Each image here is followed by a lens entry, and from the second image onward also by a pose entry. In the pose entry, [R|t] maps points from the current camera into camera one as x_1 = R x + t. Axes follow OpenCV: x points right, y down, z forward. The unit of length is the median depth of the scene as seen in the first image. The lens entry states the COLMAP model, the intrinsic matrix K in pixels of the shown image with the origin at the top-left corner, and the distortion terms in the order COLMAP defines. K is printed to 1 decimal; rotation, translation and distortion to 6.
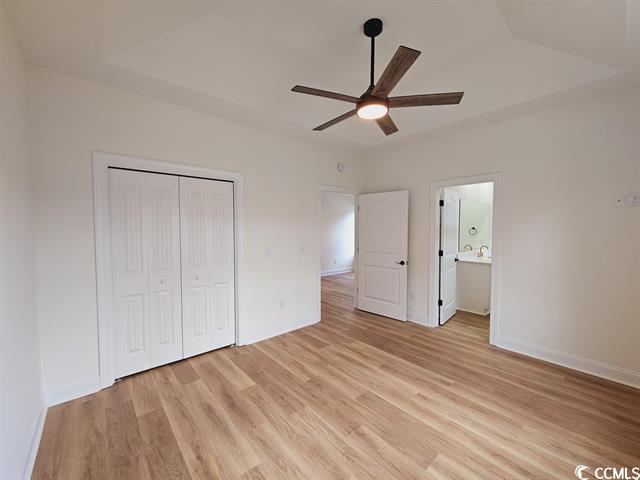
lens RADIAL K [[265.2, 0, 320.0], [0, 265.2, 240.0], [0, 0, 1]] dist [-0.002469, -0.000241]
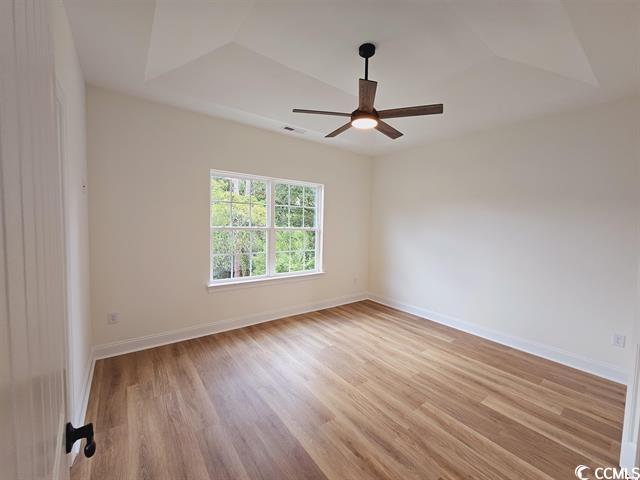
lens RADIAL K [[265.2, 0, 320.0], [0, 265.2, 240.0], [0, 0, 1]] dist [-0.002469, -0.000241]
pose [[-0.997270, -0.031143, 0.066952, 0.272913], [-0.023907, 0.994049, 0.106278, -0.086860], [-0.069863, 0.104388, -0.992080, 2.003767]]
